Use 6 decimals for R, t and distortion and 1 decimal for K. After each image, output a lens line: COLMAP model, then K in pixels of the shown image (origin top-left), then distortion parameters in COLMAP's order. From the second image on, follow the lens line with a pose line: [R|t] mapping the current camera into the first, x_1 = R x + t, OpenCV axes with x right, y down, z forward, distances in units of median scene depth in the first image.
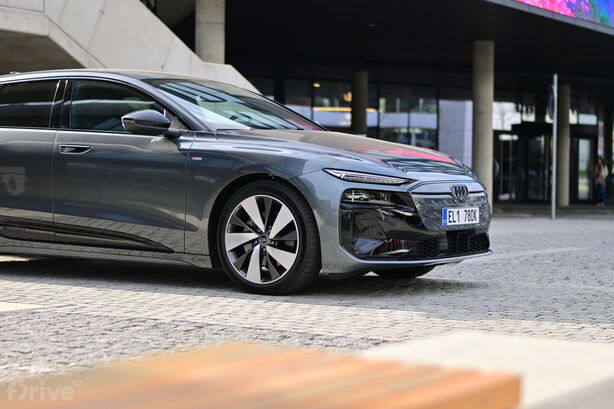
lens RADIAL K [[1362.3, 0, 307.0], [0, 1362.3, 204.5], [0, 0, 1]] dist [-0.018266, -0.079971]
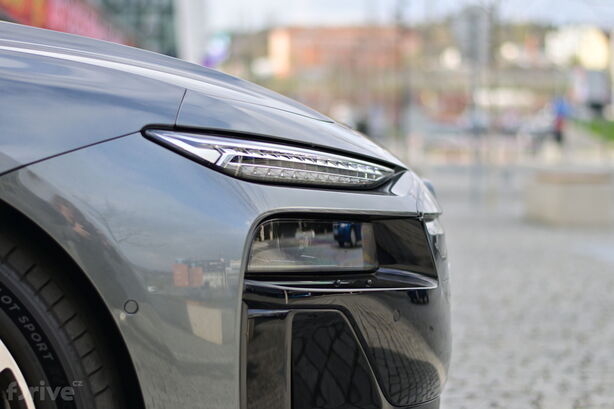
lens RADIAL K [[1362.3, 0, 307.0], [0, 1362.3, 204.5], [0, 0, 1]] dist [-0.018266, -0.079971]
pose [[0.972805, -0.023185, 0.230463, -0.013459], [0.019335, 0.999633, 0.018949, -0.016874], [-0.230817, -0.013978, 0.972897, 0.747815]]
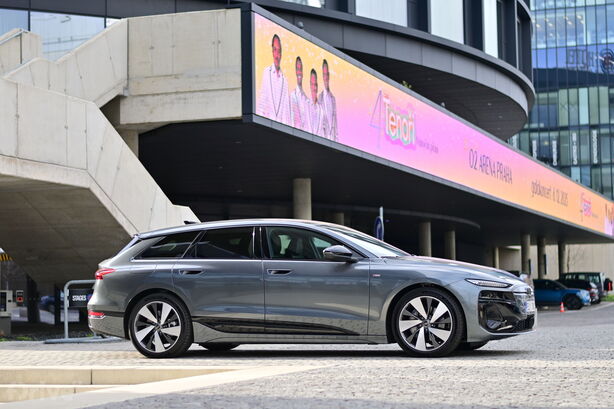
lens RADIAL K [[1362.3, 0, 307.0], [0, 1362.3, 204.5], [0, 0, 1]] dist [-0.018266, -0.079971]
pose [[0.974025, -0.013315, 0.226047, -0.533092], [0.034022, 0.995543, -0.087959, 0.022051], [-0.223868, 0.093365, 0.970137, -0.555410]]
